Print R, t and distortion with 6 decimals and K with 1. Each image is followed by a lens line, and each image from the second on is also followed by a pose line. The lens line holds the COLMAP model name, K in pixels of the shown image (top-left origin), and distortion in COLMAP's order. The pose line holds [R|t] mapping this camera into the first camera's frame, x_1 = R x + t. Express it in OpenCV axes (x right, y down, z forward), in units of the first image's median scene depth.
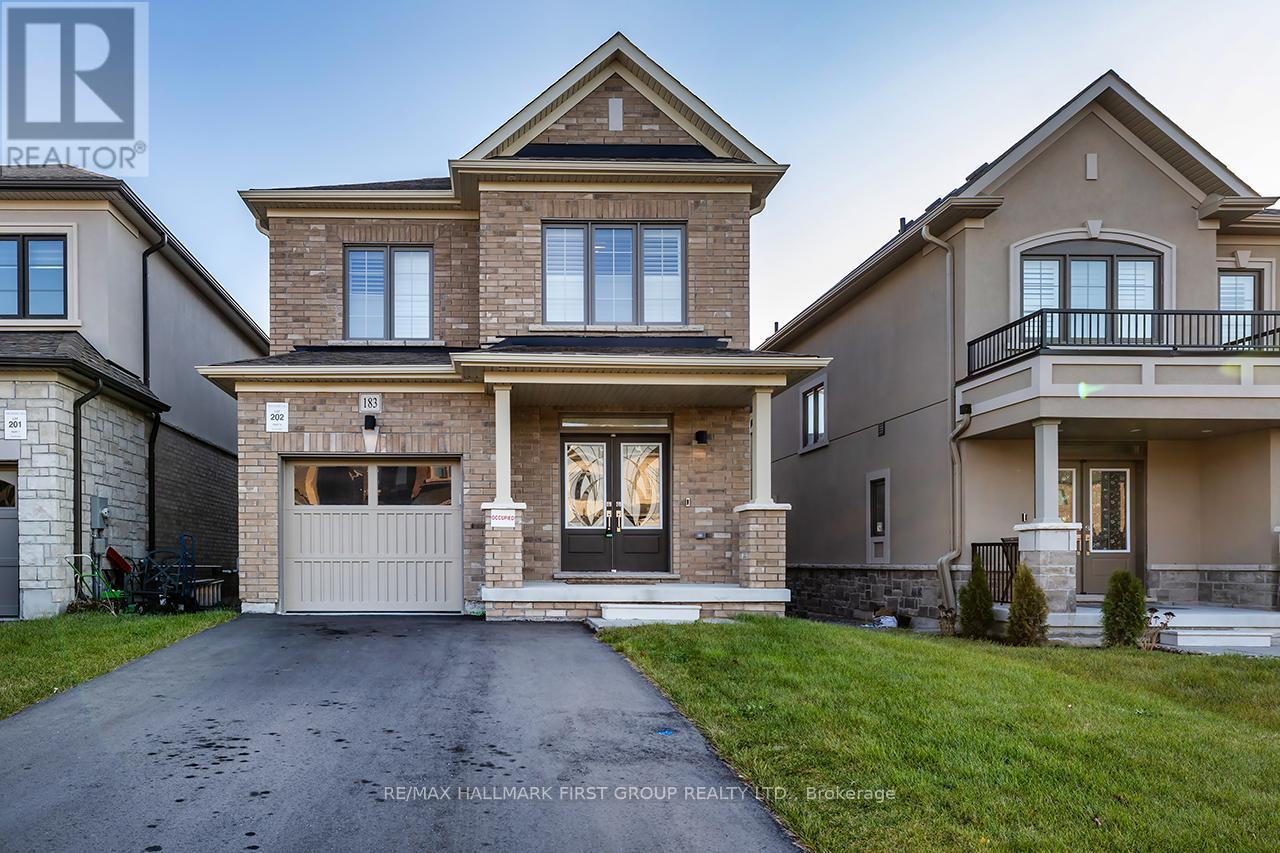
lens RADIAL K [[502.3, 0, 640.1], [0, 502.3, 355.4], [0, 0, 1]] dist [0.000585, 0.000192]
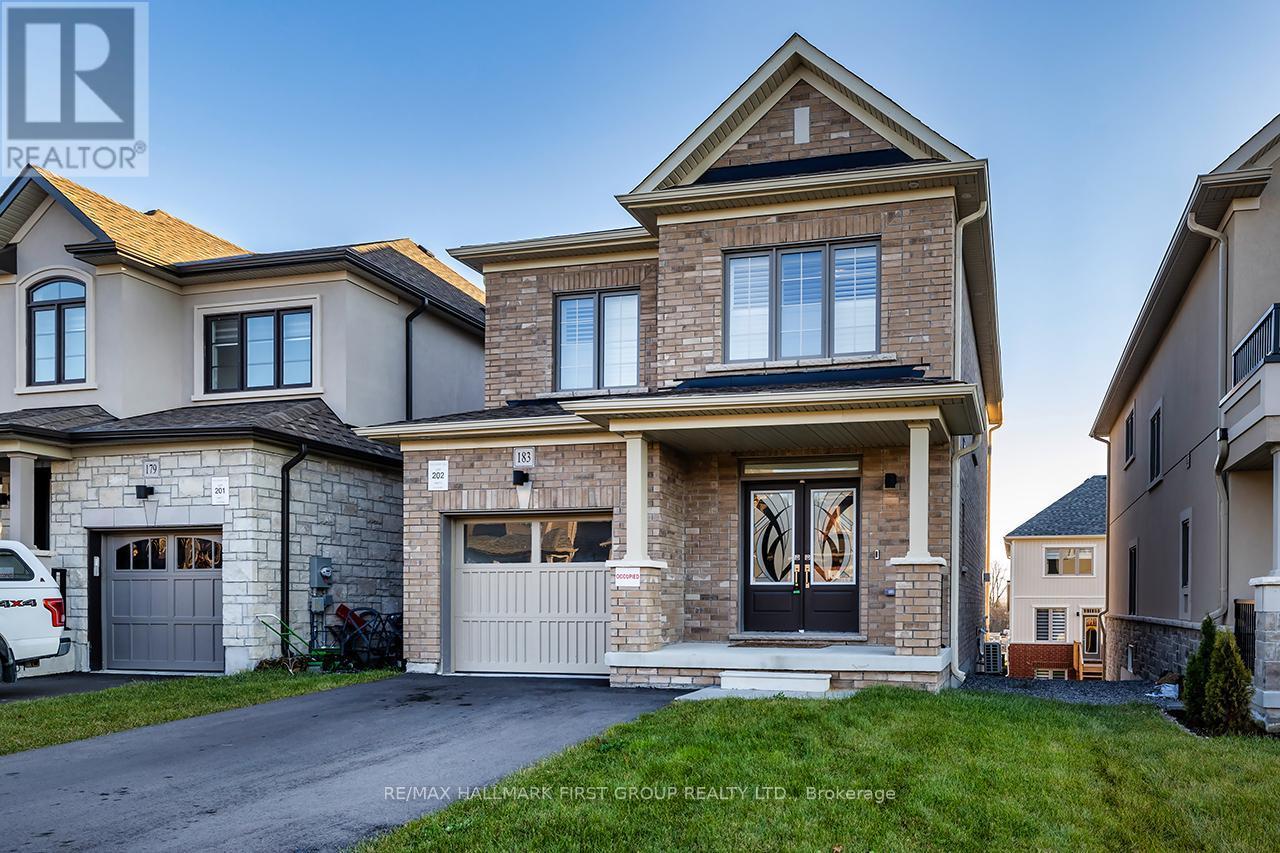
lens RADIAL K [[561.8, 0, 641.1], [0, 561.8, 403.1], [0, 0, 1]] dist [0.000823, -0.000053]
pose [[0.988263, -0.054968, -0.142529, -0.184956], [0.056658, 0.998363, 0.007825, -0.005626], [0.141865, -0.015809, 0.989760, -0.039321]]
